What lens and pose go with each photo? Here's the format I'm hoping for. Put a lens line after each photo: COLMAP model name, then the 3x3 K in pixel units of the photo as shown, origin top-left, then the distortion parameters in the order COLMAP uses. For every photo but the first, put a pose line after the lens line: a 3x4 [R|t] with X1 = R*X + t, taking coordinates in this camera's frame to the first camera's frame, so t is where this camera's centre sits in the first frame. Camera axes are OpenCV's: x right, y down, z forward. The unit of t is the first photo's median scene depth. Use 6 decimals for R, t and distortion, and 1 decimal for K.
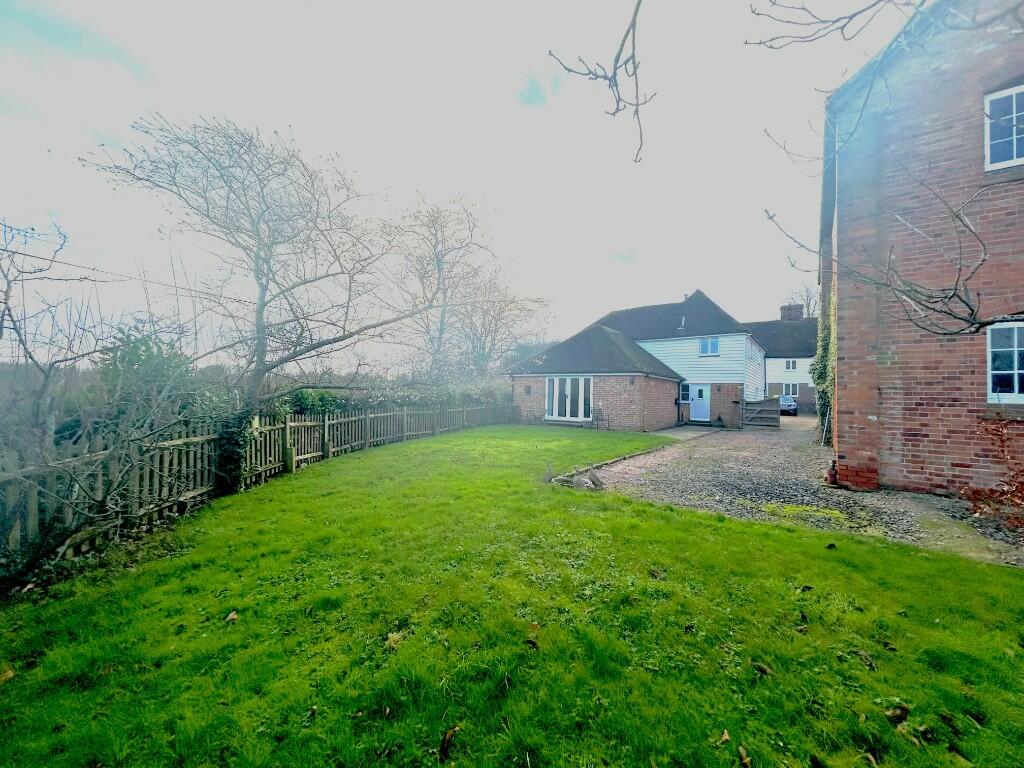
lens RADIAL K [[412.1, 0, 514.4], [0, 412.1, 382.4], [0, 0, 1]] dist [-0.002089, -0.000610]
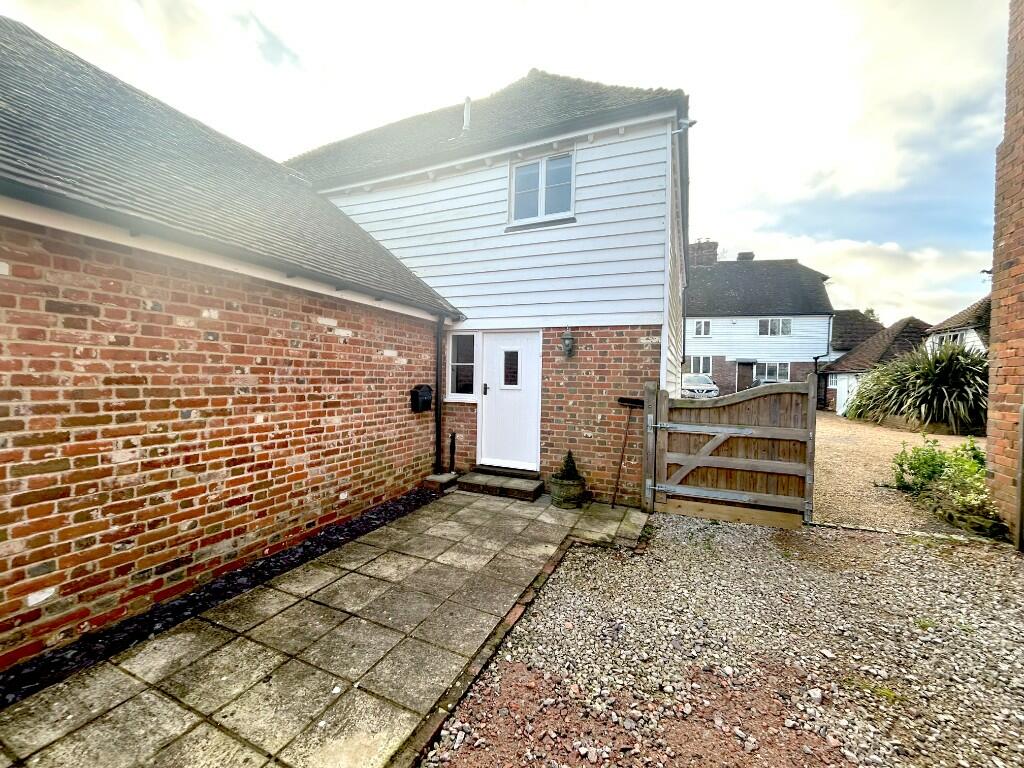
lens RADIAL K [[412.1, 0, 514.4], [0, 412.1, 382.4], [0, 0, 1]] dist [-0.002089, -0.000610]
pose [[0.972659, -0.007168, 0.232127, 0.395201], [-0.003862, 0.998886, 0.047025, 0.024303], [-0.232205, -0.046635, 0.971548, 0.744933]]
